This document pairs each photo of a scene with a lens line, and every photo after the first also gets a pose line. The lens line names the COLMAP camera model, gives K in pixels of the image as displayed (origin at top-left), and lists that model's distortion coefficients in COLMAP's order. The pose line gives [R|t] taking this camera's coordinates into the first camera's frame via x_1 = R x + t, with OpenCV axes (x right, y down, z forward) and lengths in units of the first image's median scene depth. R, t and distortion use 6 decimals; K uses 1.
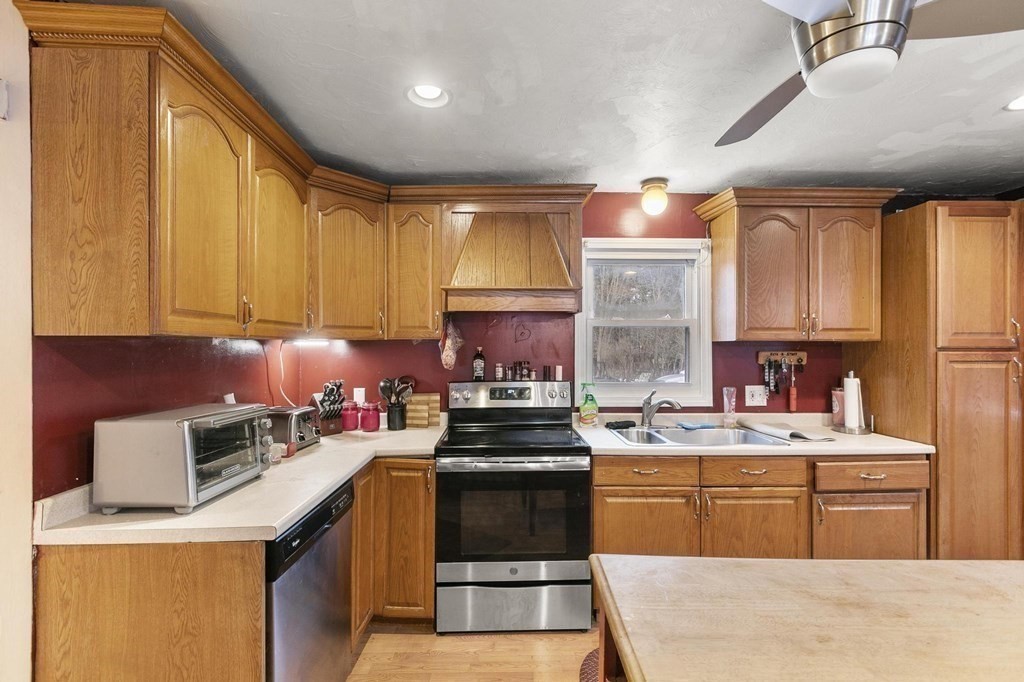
lens RADIAL K [[450.2, 0, 515.0], [0, 450.2, 339.4], [0, 0, 1]] dist [0.000897, -0.000186]
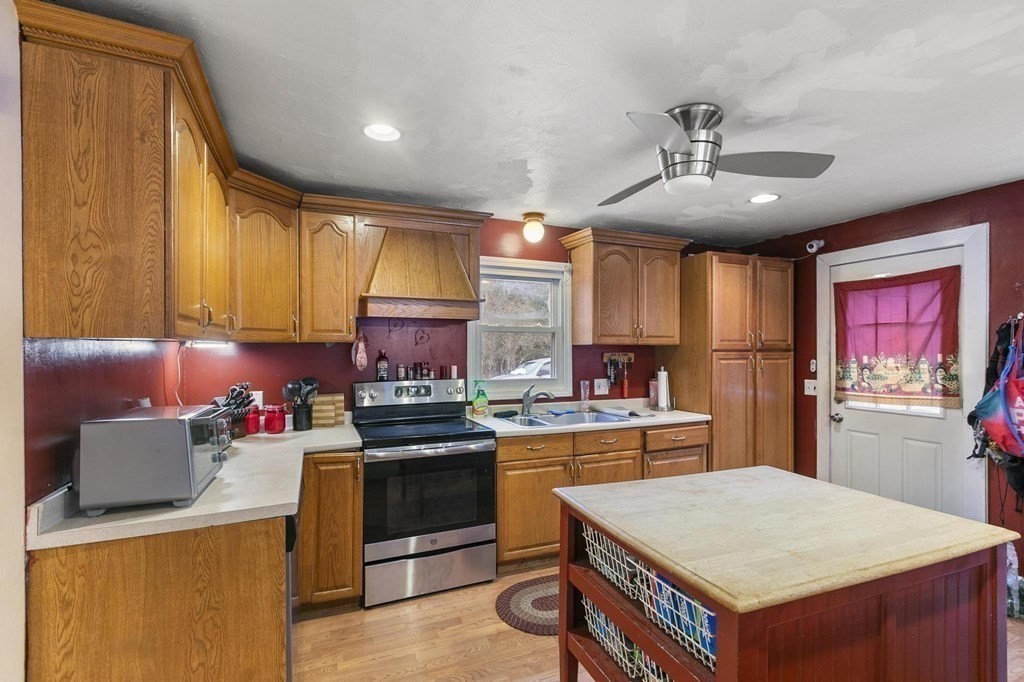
lens RADIAL K [[450.2, 0, 515.0], [0, 450.2, 339.4], [0, 0, 1]] dist [0.000897, -0.000186]
pose [[0.930262, 0.007955, 0.366810, -0.228264], [-0.005872, 0.999960, -0.006794, -0.001822], [-0.366849, 0.004166, 0.930271, -0.155921]]
